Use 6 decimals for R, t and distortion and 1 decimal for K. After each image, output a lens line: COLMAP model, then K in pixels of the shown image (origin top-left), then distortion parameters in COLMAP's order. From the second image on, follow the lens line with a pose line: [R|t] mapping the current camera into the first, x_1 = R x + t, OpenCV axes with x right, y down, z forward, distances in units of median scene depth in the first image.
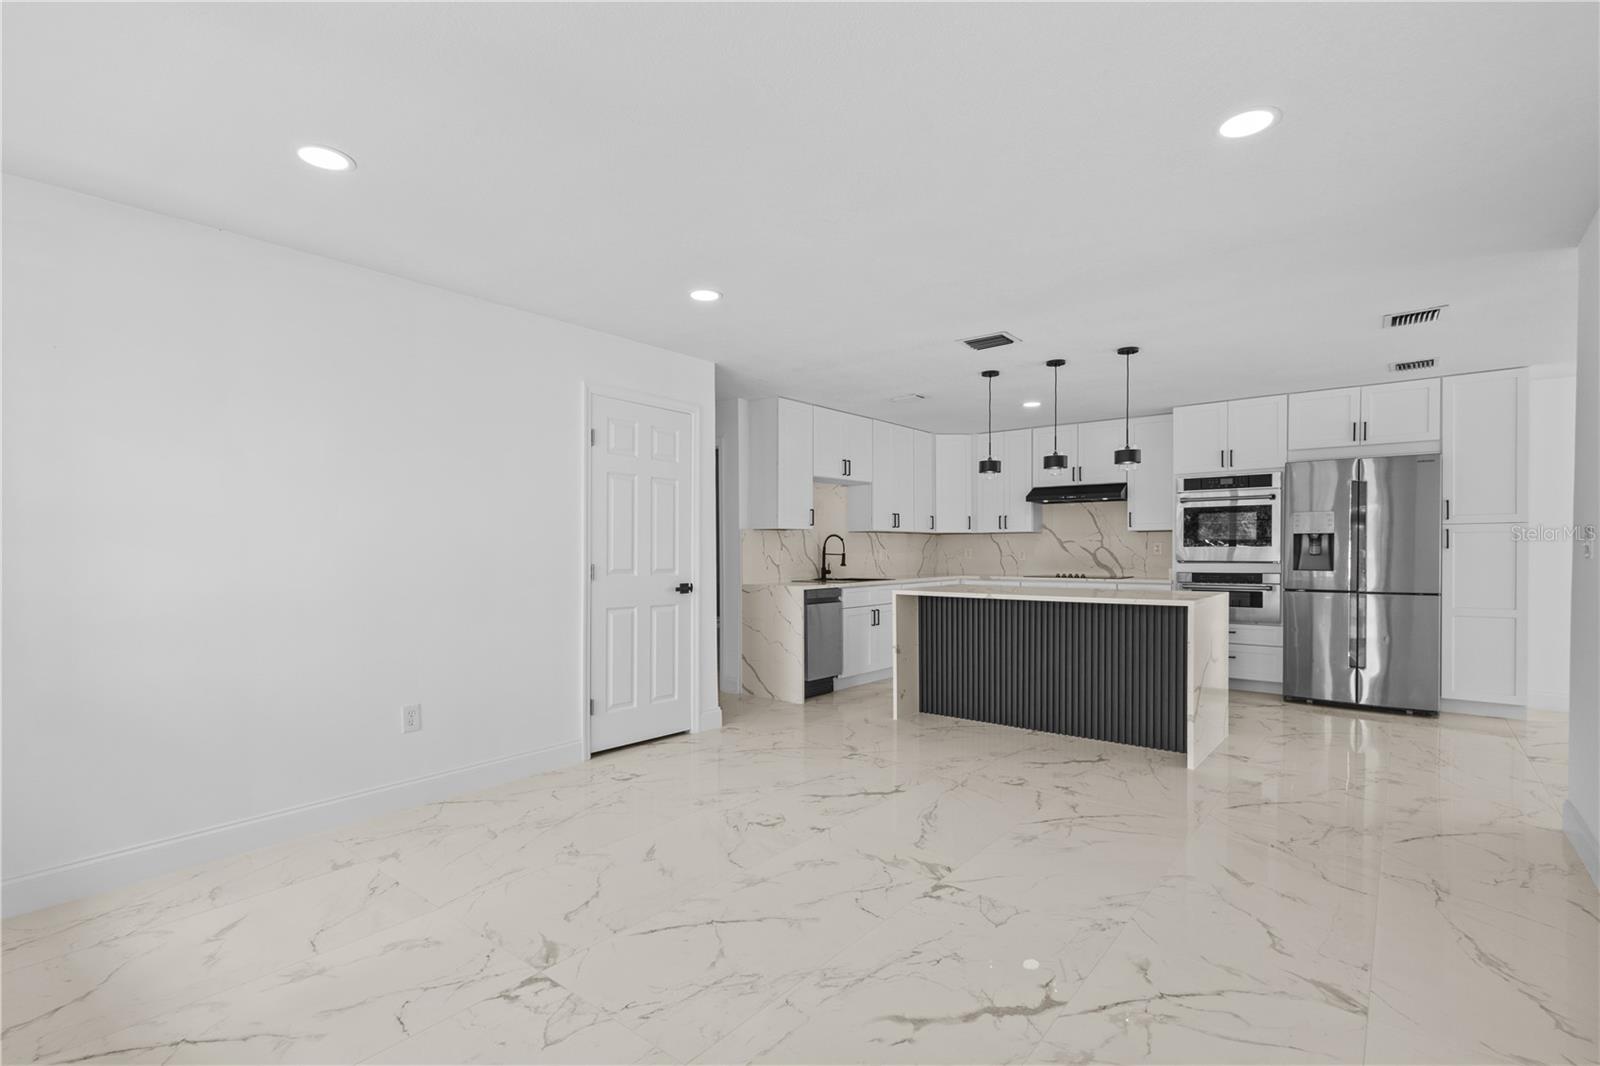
lens RADIAL K [[738.2, 0, 803.1], [0, 738.2, 539.7], [0, 0, 1]] dist [0.002381, -0.000489]
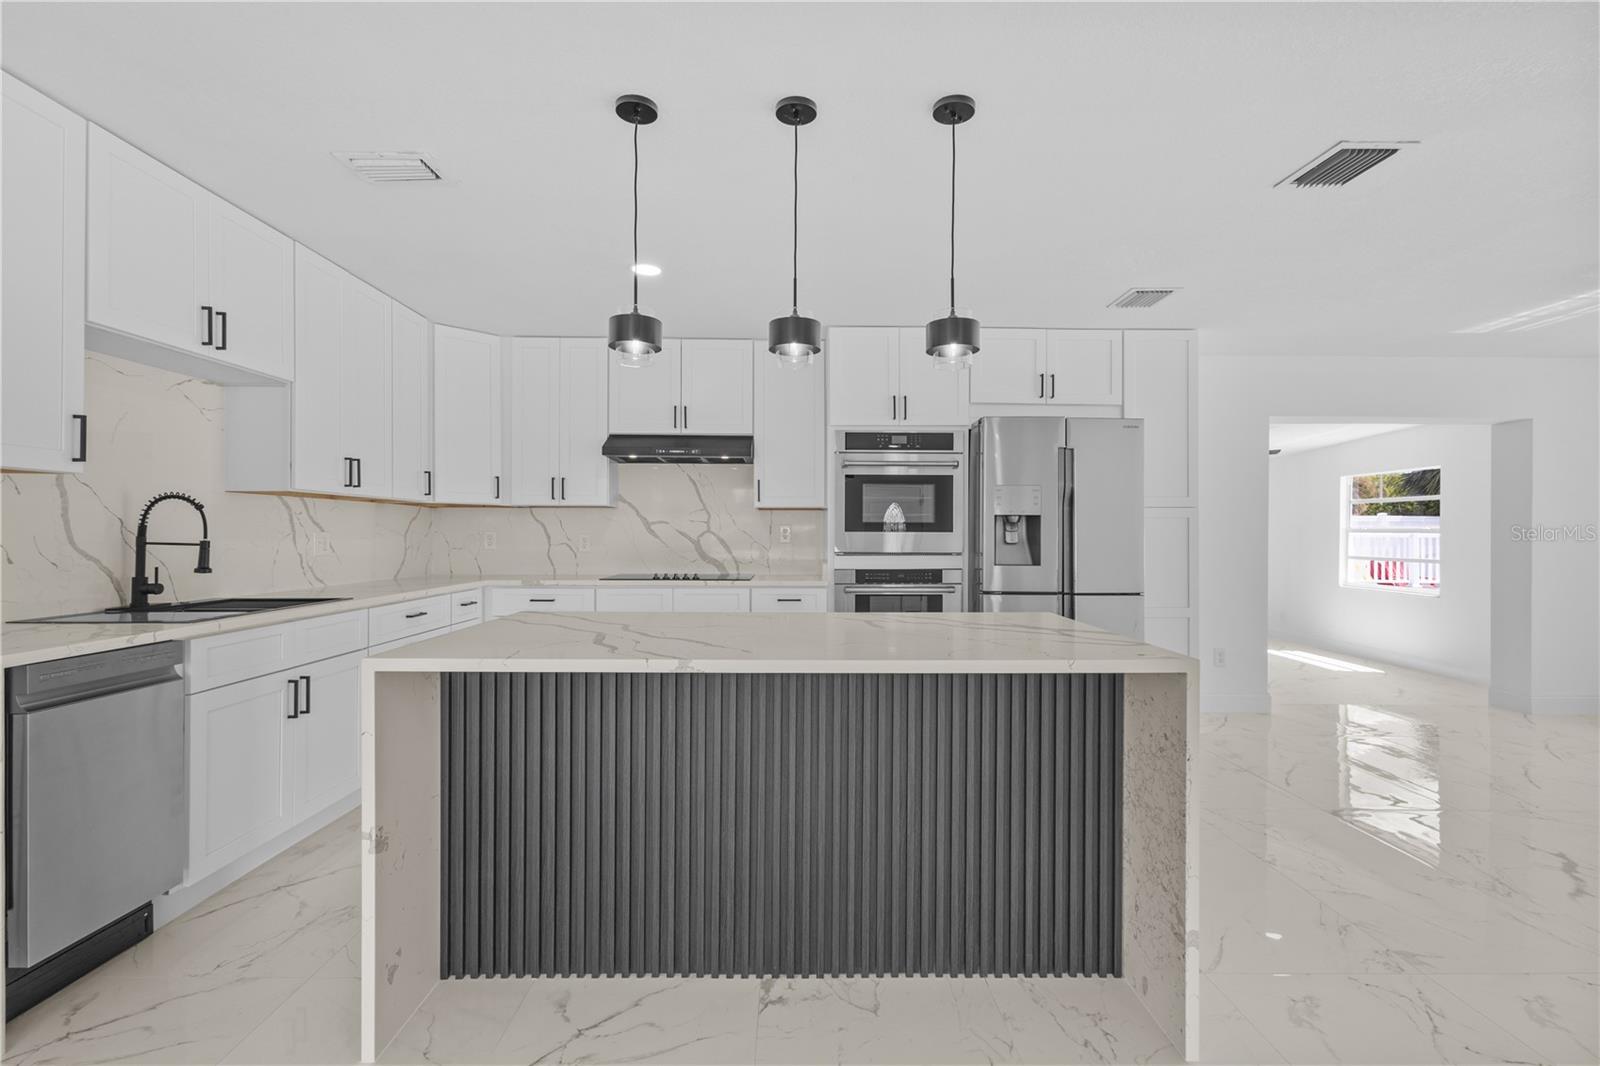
lens RADIAL K [[738.2, 0, 803.1], [0, 738.2, 539.7], [0, 0, 1]] dist [0.002381, -0.000489]
pose [[0.769564, 0.001387, 0.638569, 0.049426], [-0.014975, 0.999762, 0.015874, 0.006412], [-0.638395, -0.021779, 0.769401, 0.490879]]
